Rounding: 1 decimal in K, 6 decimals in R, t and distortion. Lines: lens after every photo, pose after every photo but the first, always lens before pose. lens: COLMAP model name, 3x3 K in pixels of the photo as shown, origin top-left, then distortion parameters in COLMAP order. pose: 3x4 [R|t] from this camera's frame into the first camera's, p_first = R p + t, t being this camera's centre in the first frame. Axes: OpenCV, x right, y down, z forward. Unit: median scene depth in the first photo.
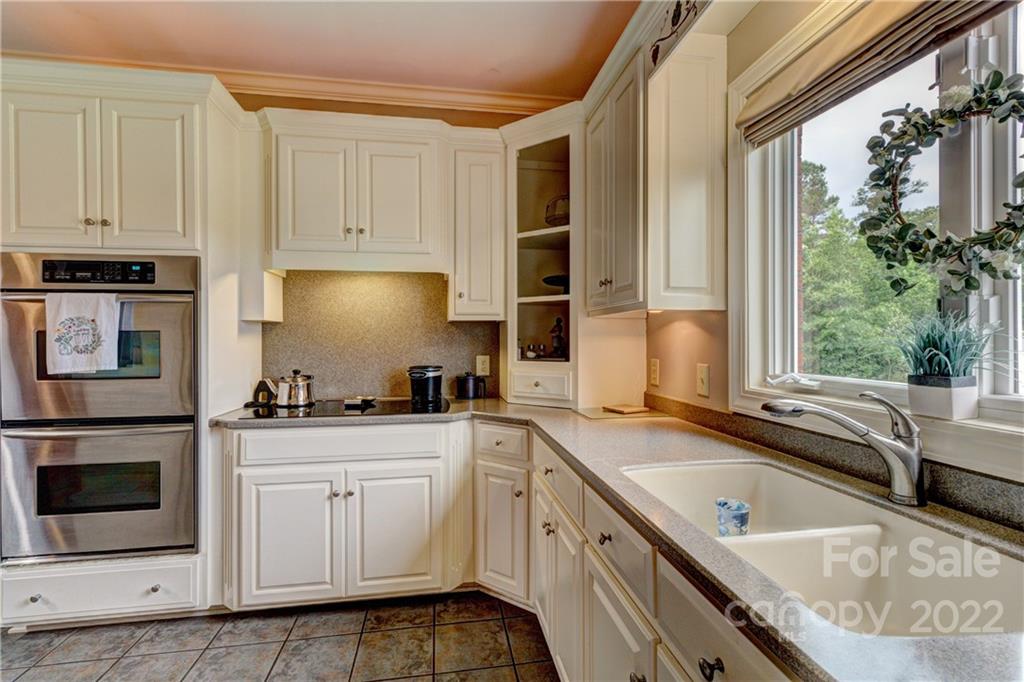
lens RADIAL K [[471.0, 0, 512.9], [0, 471.0, 338.1], [0, 0, 1]] dist [0.006923, 0.000088]
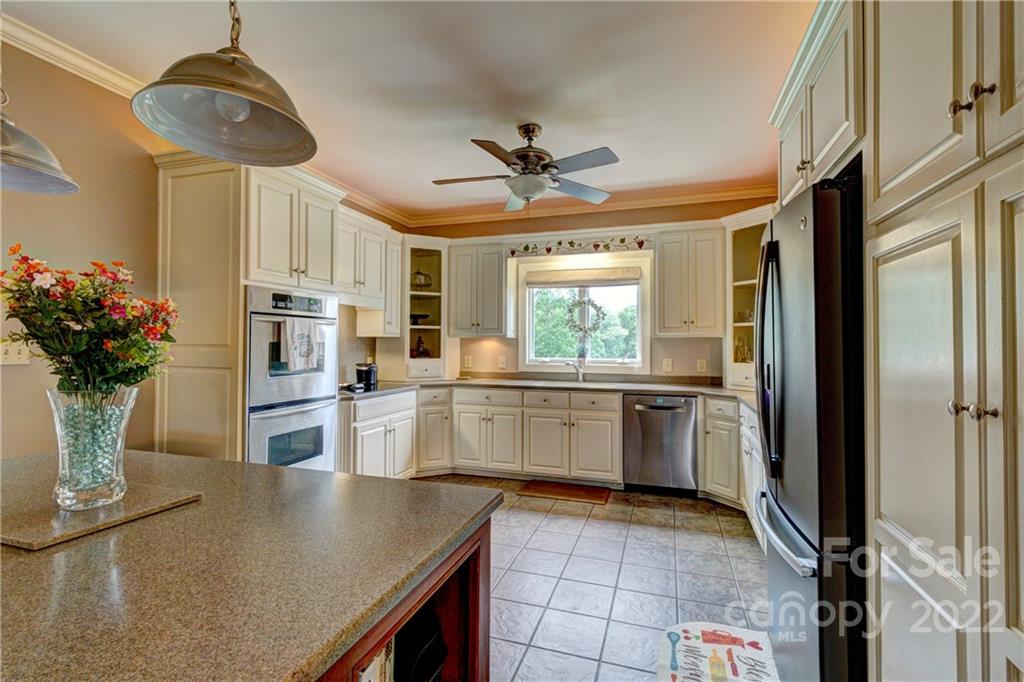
lens RADIAL K [[471.0, 0, 512.9], [0, 471.0, 338.1], [0, 0, 1]] dist [0.006923, 0.000088]
pose [[0.465755, 0.017347, 0.884744, -1.783791], [-0.006536, 0.999848, -0.016163, -0.008560], [-0.884889, 0.001745, 0.465798, -0.296128]]
